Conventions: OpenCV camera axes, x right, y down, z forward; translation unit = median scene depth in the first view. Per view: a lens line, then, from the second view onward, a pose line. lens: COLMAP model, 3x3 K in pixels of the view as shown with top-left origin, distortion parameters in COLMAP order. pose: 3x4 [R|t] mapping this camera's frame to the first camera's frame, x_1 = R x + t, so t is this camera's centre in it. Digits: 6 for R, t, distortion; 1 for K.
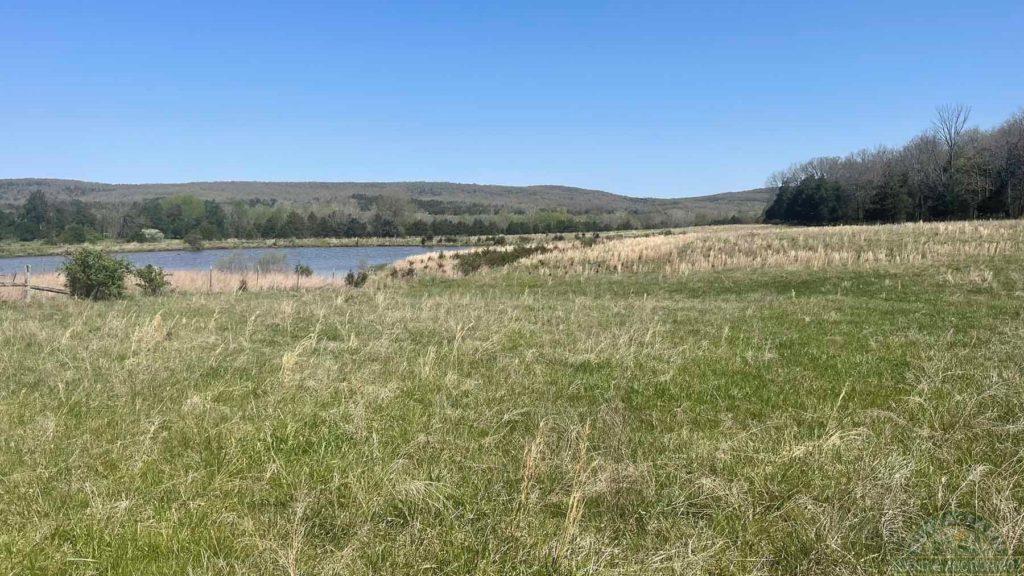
lens RADIAL K [[786.4, 0, 504.5], [0, 786.4, 283.6], [0, 0, 1]] dist [0.083061, -0.098897]
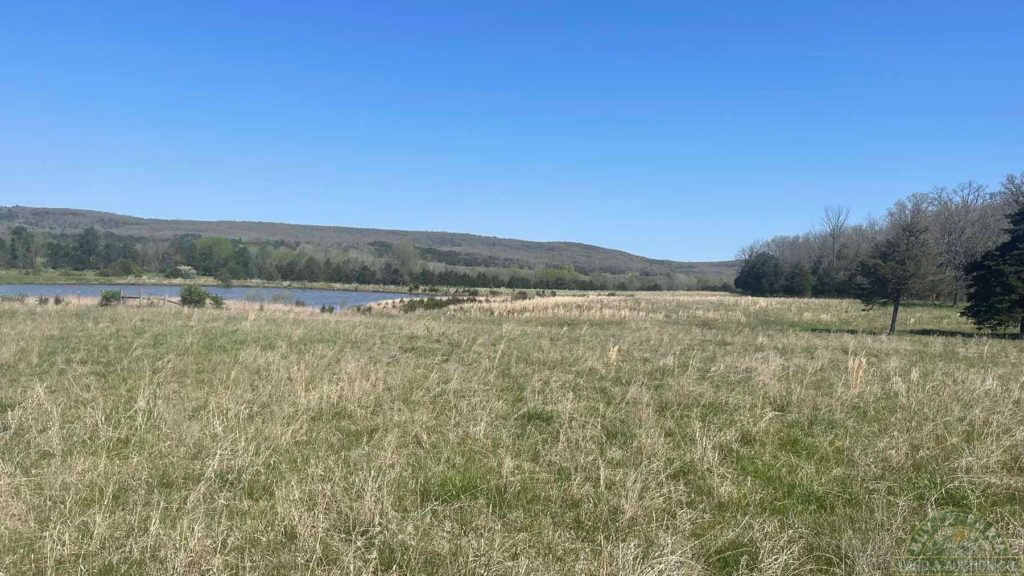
lens RADIAL K [[786.4, 0, 511.7], [0, 786.4, 288.8], [0, 0, 1]] dist [0.083061, -0.098897]
pose [[0.998237, 0.056923, -0.016789, 0.037298], [-0.057830, 0.996541, -0.059676, 0.004425], [0.013334, 0.060542, 0.998077, -0.111241]]
